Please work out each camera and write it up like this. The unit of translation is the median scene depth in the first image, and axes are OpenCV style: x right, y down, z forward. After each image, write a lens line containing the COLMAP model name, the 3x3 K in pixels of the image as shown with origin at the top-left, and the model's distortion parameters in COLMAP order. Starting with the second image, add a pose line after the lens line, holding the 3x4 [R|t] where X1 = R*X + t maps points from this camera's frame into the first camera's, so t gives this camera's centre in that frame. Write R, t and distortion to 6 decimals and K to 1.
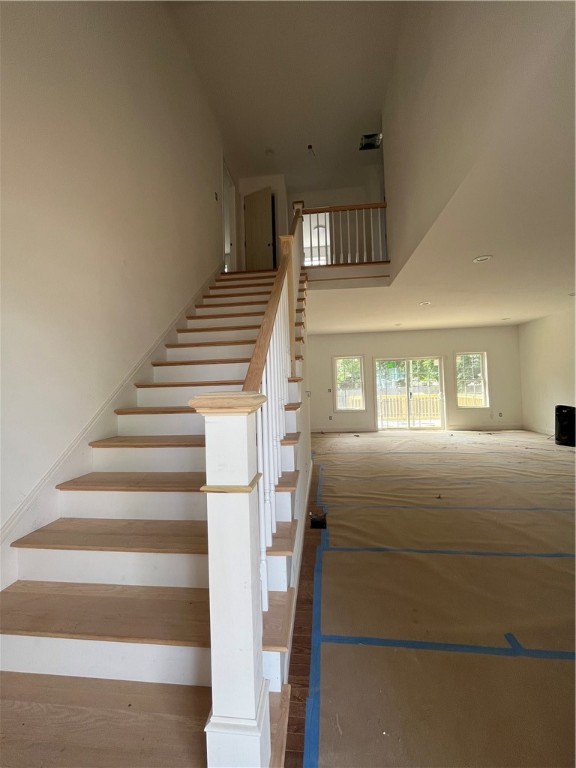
lens RADIAL K [[312.2, 0, 289.2], [0, 312.2, 382.3], [0, 0, 1]] dist [0.000257, -0.001174]
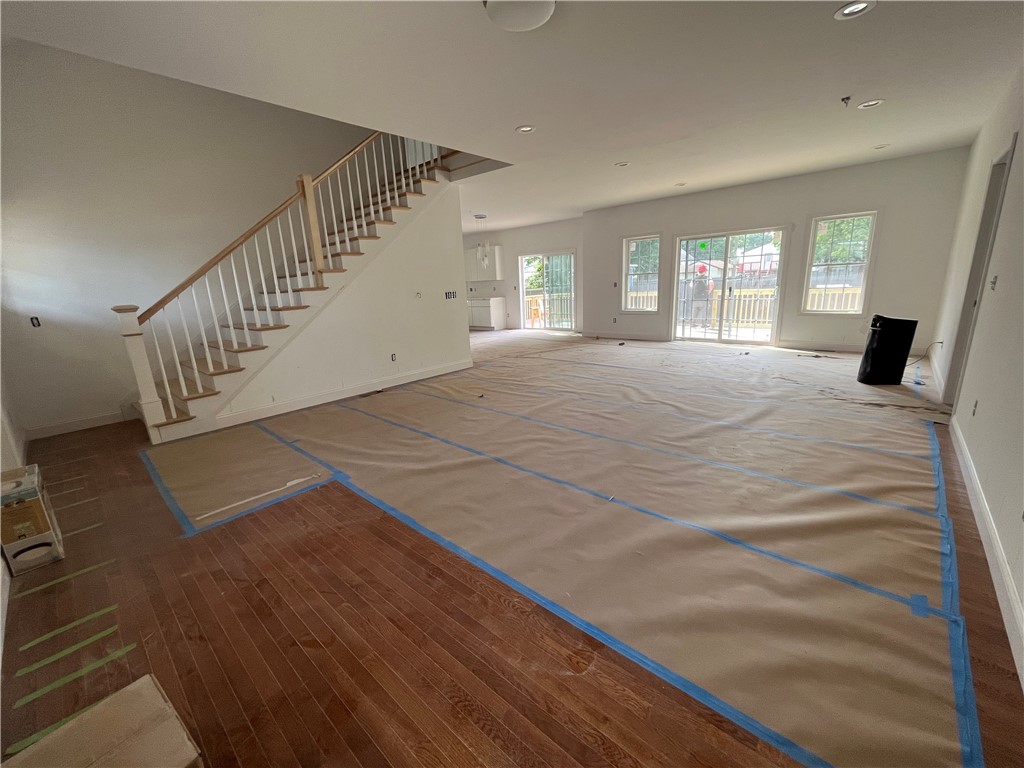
lens RADIAL K [[416.2, 0, 506.8], [0, 416.2, 386.2], [0, 0, 1]] dist [0.000257, -0.001174]
pose [[0.801415, 0.133579, -0.583001, 0.560693], [0.034376, 0.962843, 0.267864, -0.017374], [0.597119, -0.234712, 0.767046, -0.010546]]
